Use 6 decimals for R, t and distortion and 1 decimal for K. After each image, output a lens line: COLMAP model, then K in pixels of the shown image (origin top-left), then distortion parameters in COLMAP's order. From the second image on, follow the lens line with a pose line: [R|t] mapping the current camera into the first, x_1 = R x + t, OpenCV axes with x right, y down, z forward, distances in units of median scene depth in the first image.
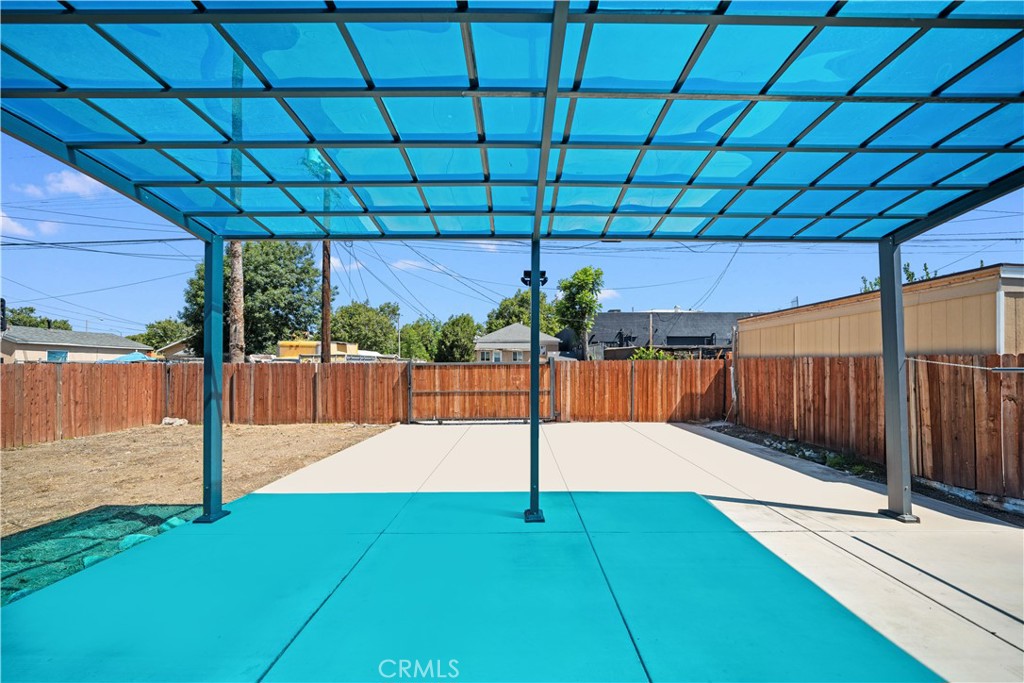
lens RADIAL K [[371.1, 0, 514.6], [0, 371.1, 361.0], [0, 0, 1]] dist [-0.000107, -0.000008]
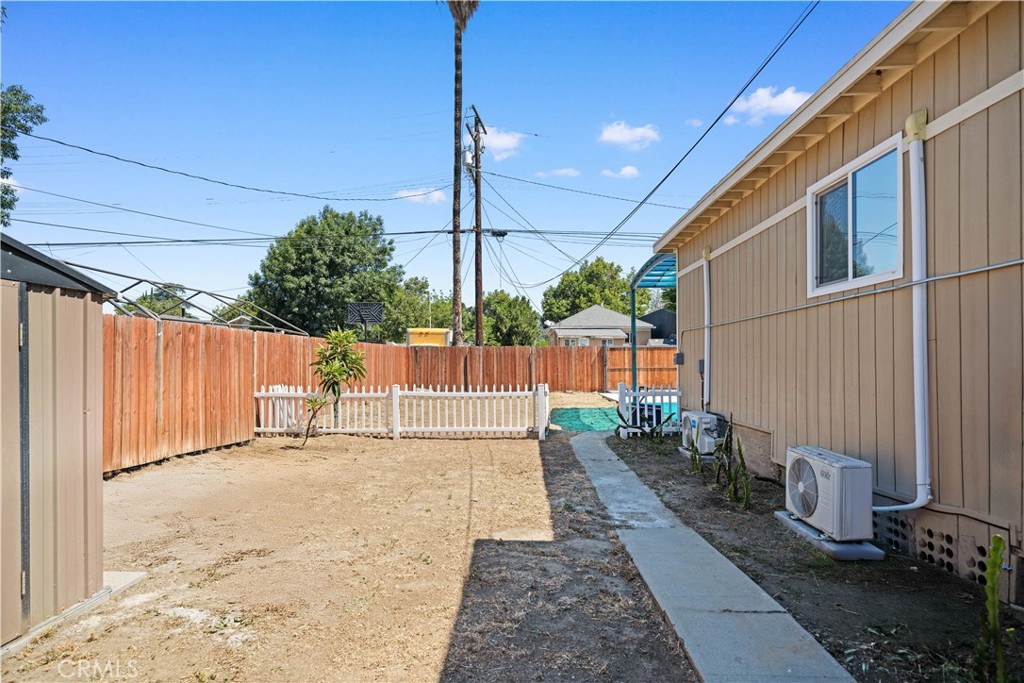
lens RADIAL K [[569.0, 0, 511.6], [0, 569.0, 363.7], [0, 0, 1]] dist [-0.001246, -0.000136]
pose [[0.999814, -0.000878, -0.019280, -0.561801], [0.001152, 0.999898, 0.014210, 0.037959], [0.019265, -0.014229, 0.999713, -0.991667]]
